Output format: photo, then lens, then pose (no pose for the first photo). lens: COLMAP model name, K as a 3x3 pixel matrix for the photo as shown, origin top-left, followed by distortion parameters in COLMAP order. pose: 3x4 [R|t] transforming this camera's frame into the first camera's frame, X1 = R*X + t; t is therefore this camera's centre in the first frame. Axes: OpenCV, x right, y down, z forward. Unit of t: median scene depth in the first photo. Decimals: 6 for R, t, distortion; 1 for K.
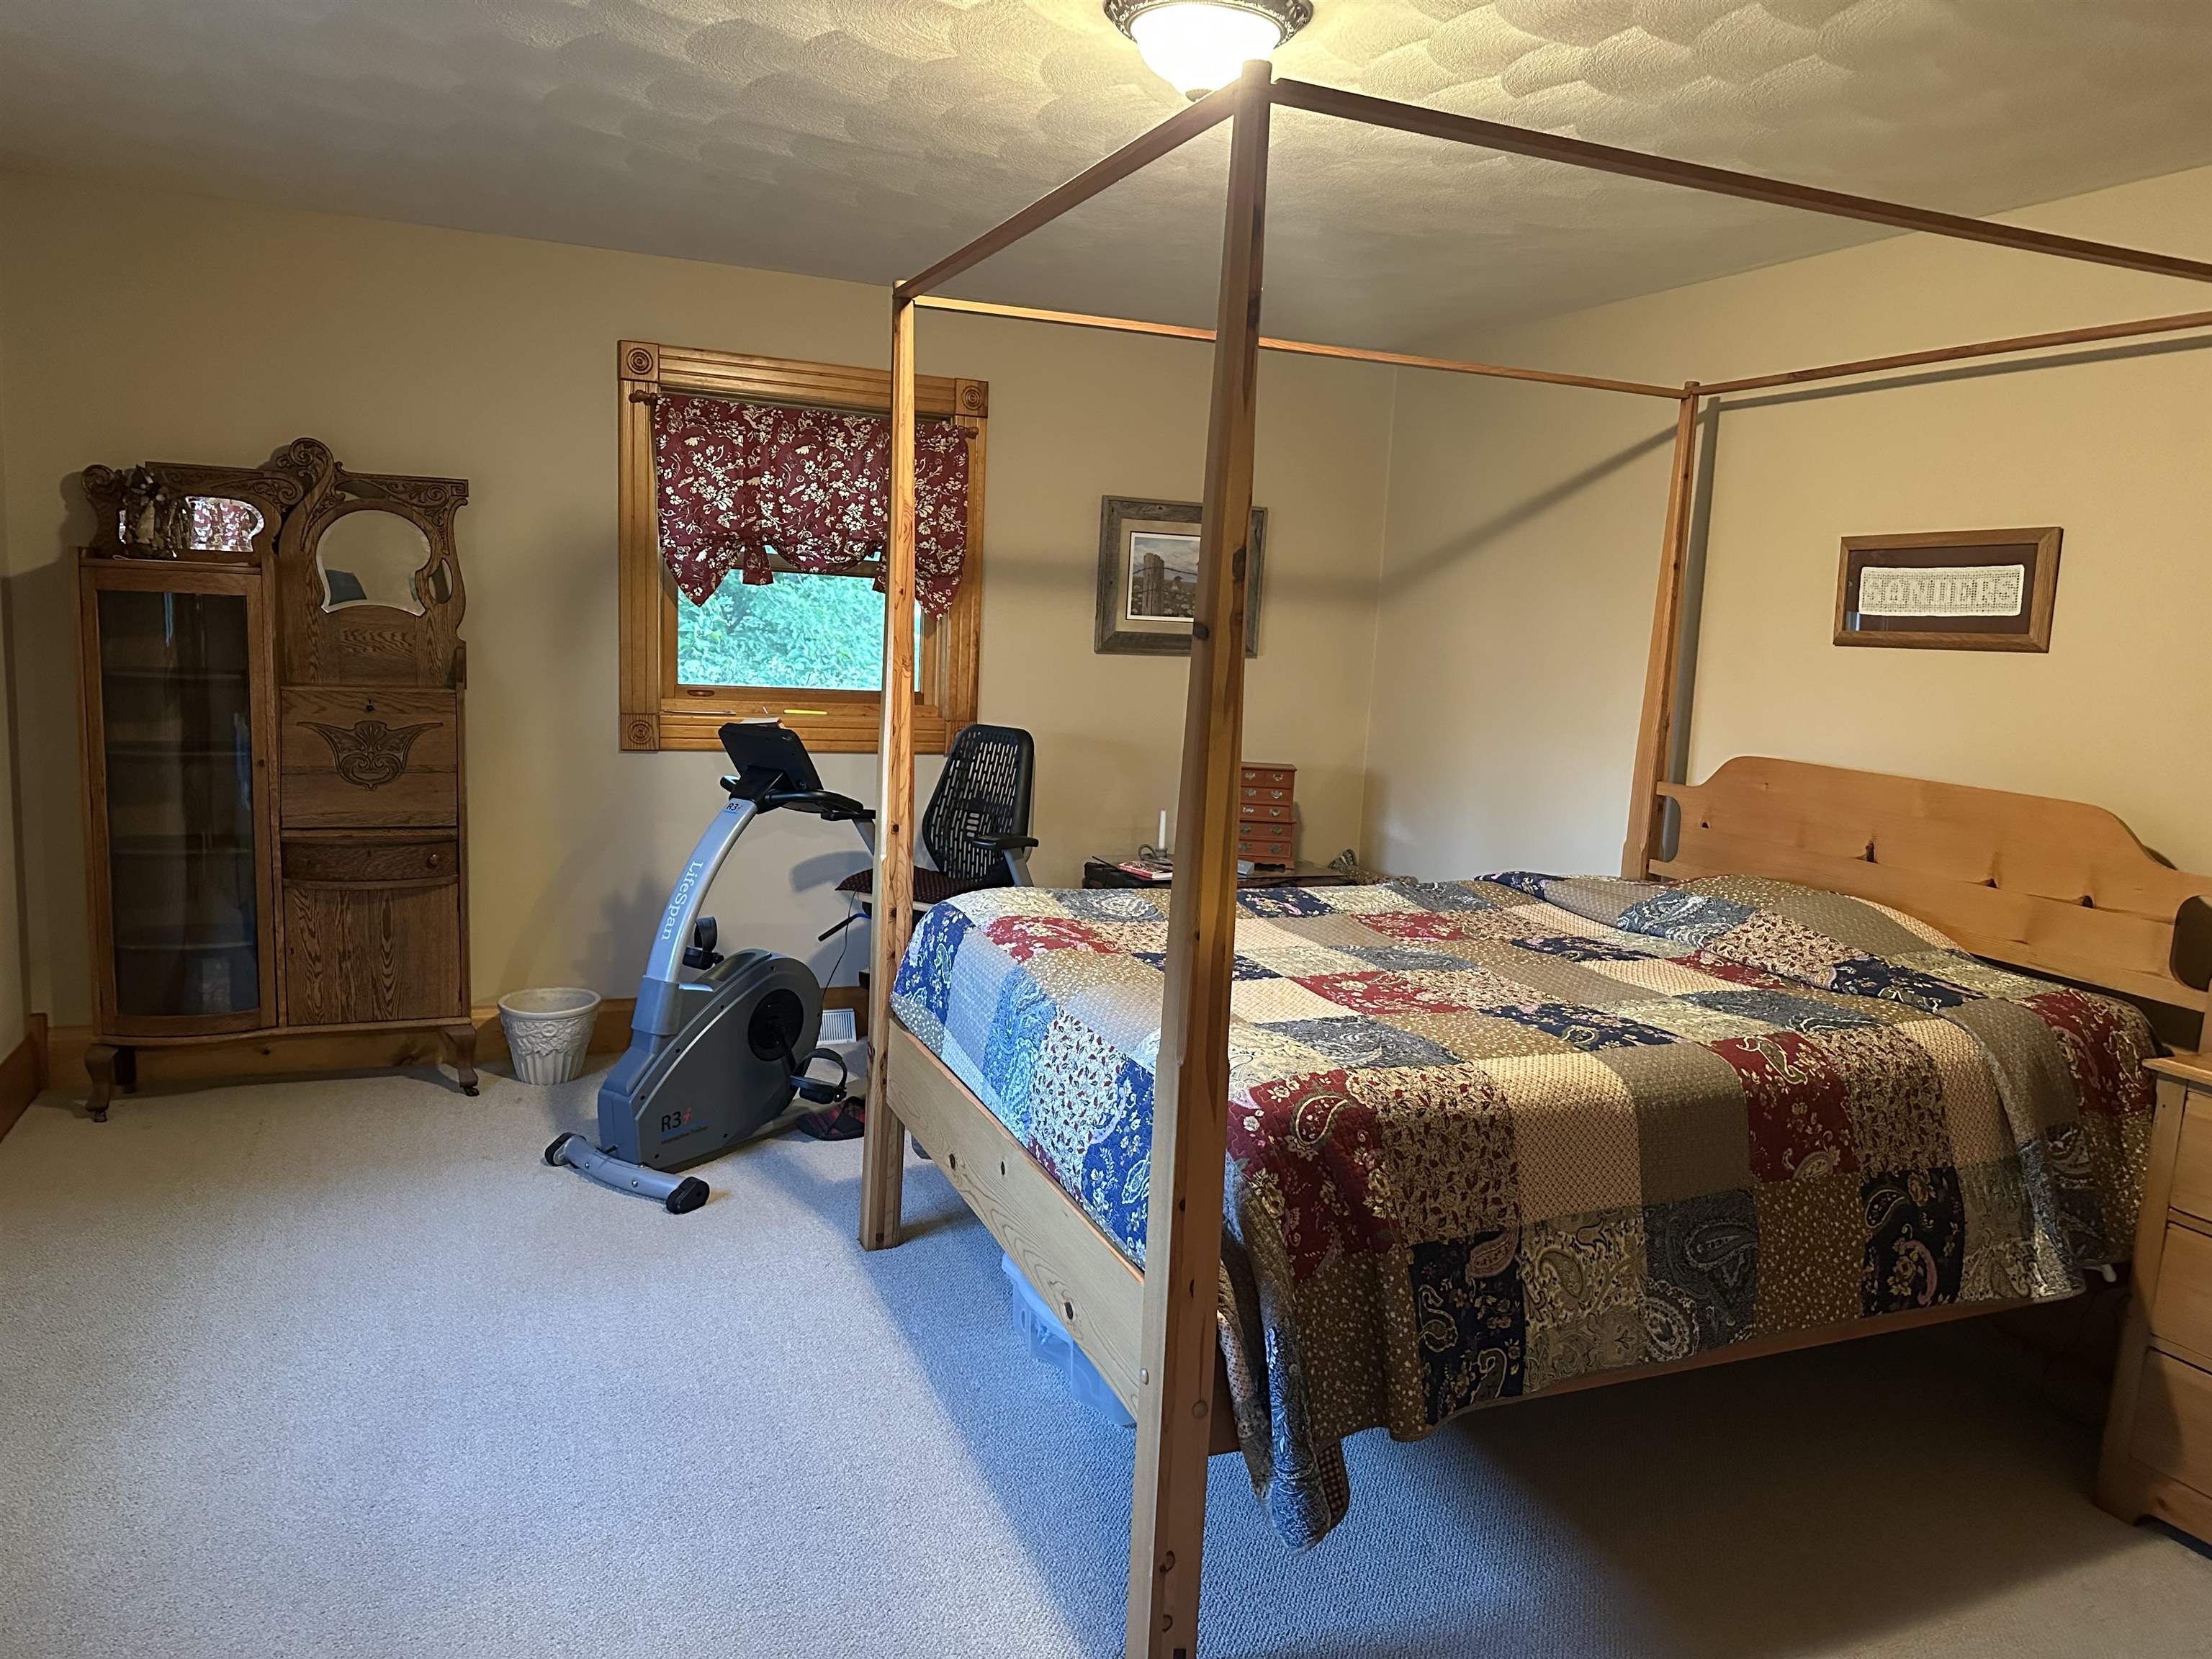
lens RADIAL K [[1550.6, 0, 1114.6], [0, 1550.6, 832.3], [0, 0, 1]] dist [0.046481, -0.037224]
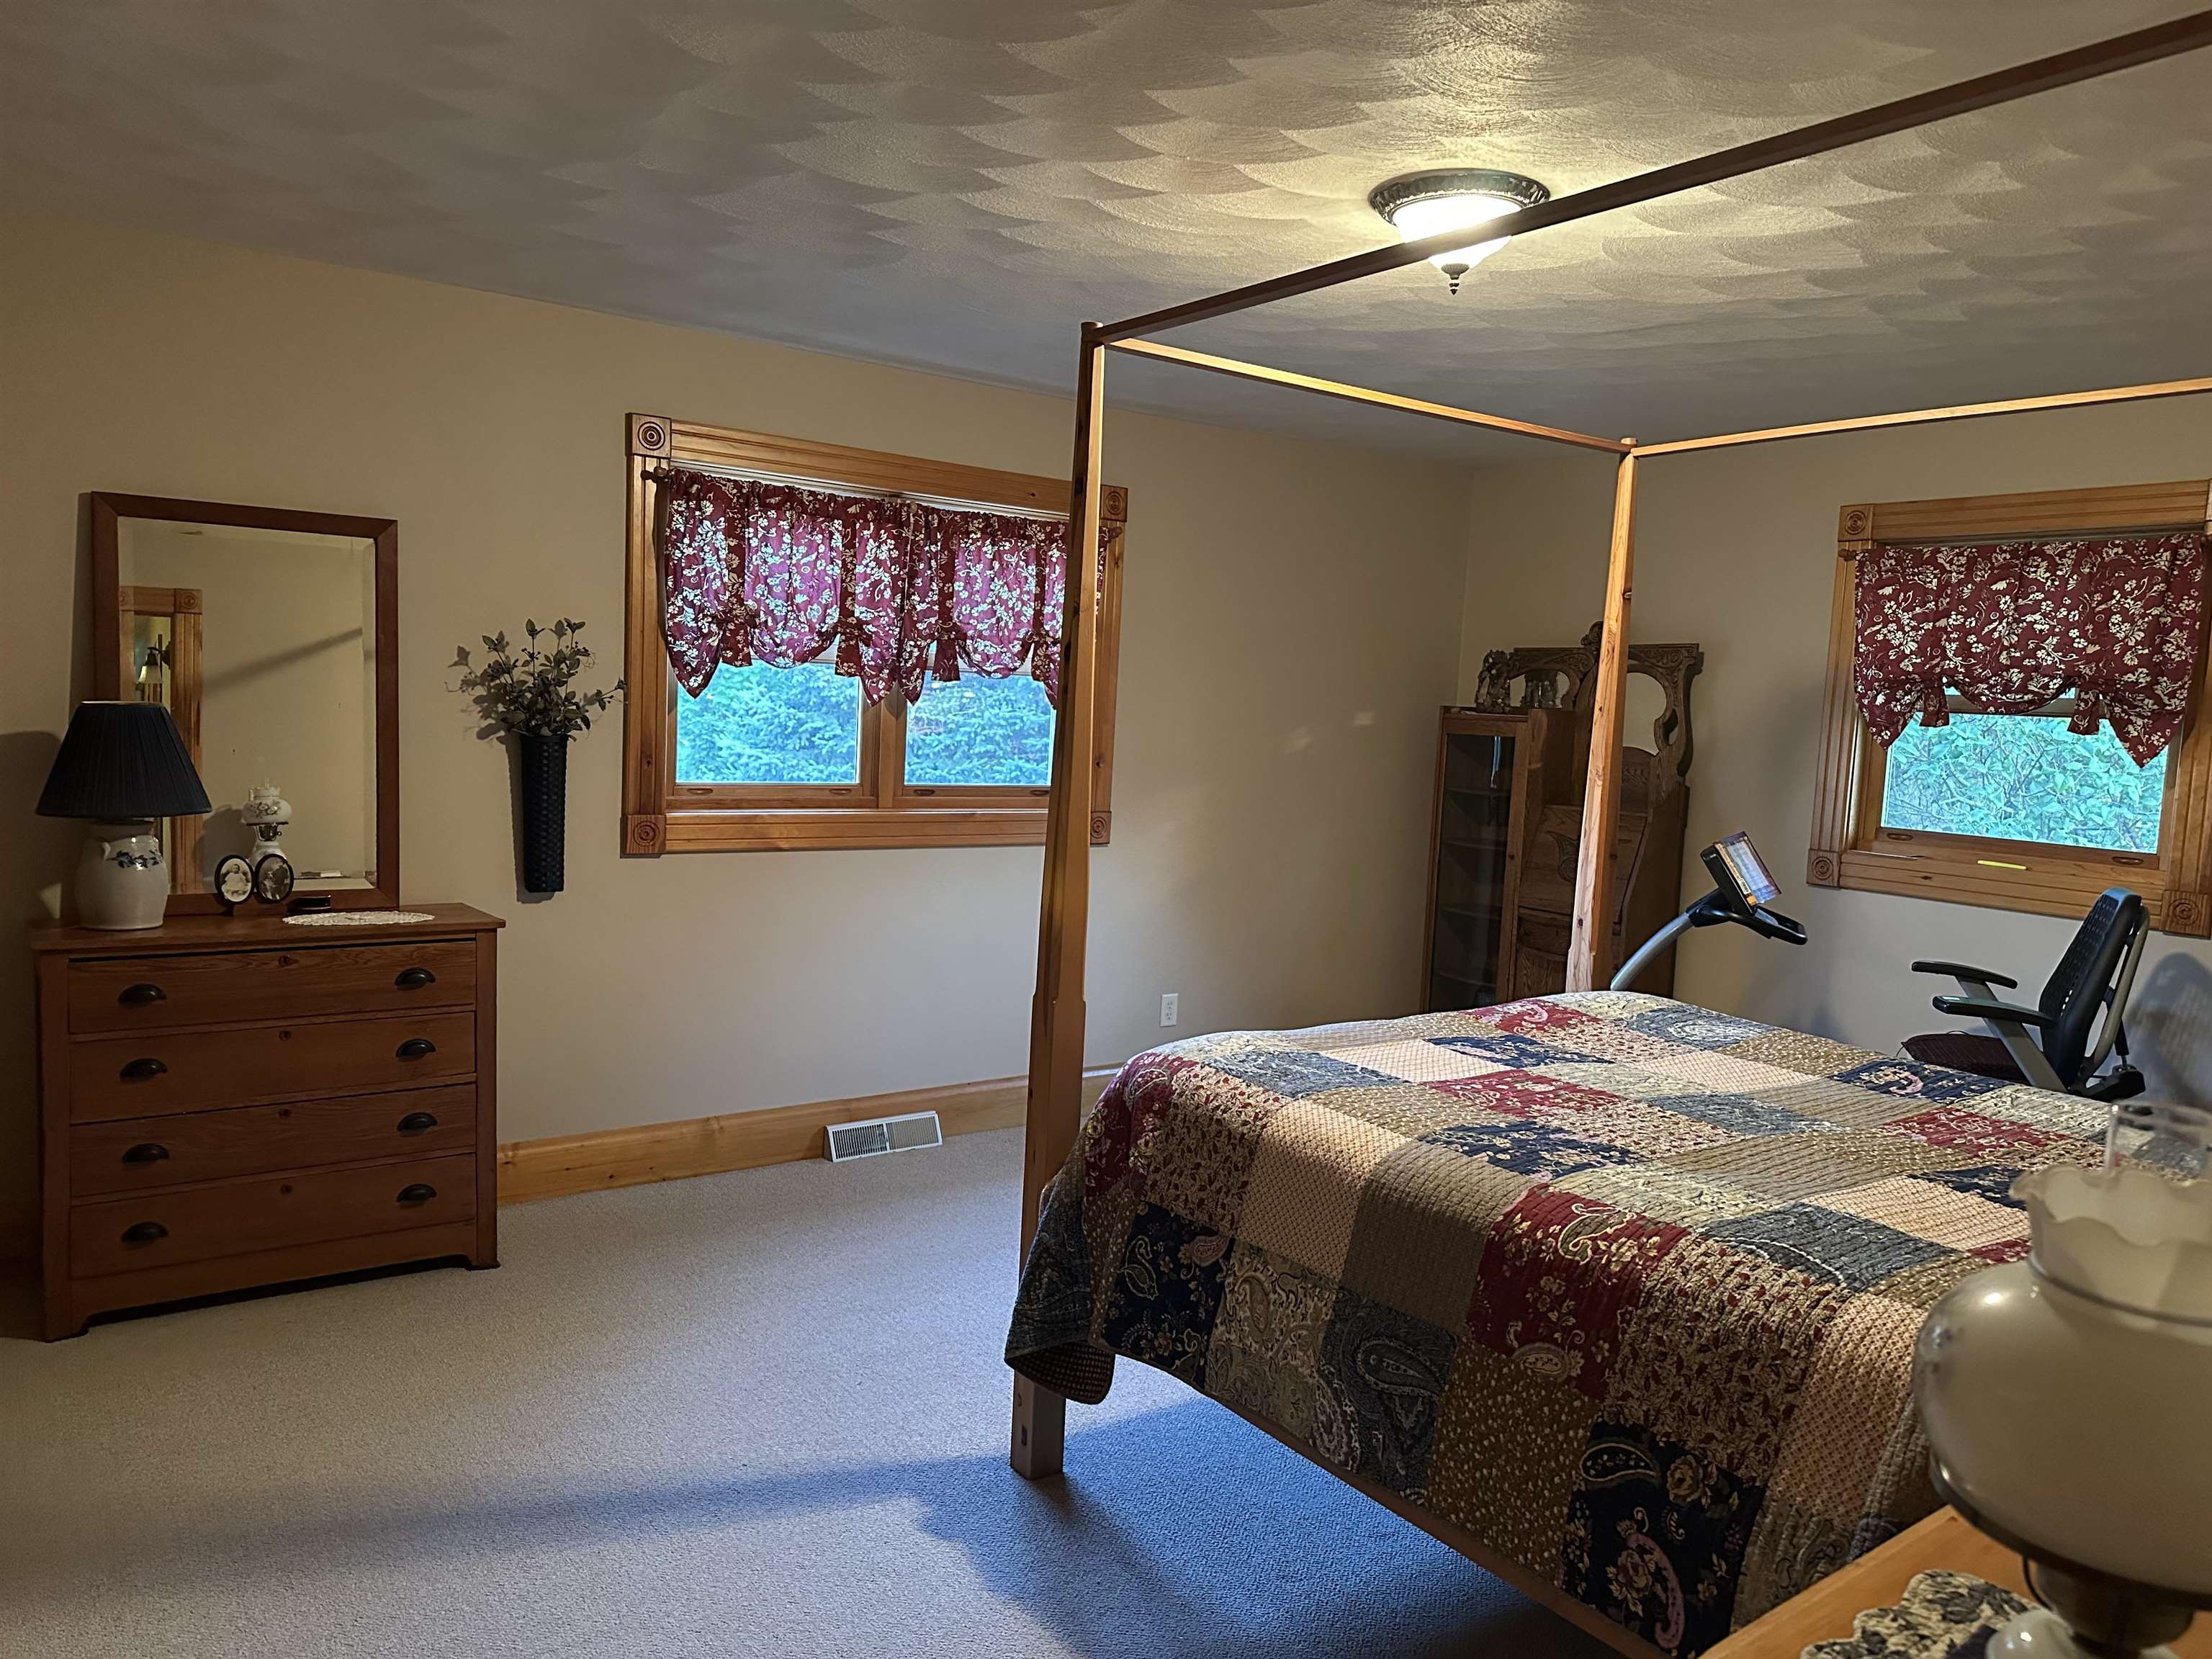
lens RADIAL K [[1550.6, 0, 1109.5], [0, 1550.6, 836.9], [0, 0, 1]] dist [0.046481, -0.037224]
pose [[0.213016, 0.046517, -0.975941, 0.627043], [-0.175680, 0.984410, 0.008575, -0.009223], [0.961125, 0.169627, 0.217868, 0.305431]]
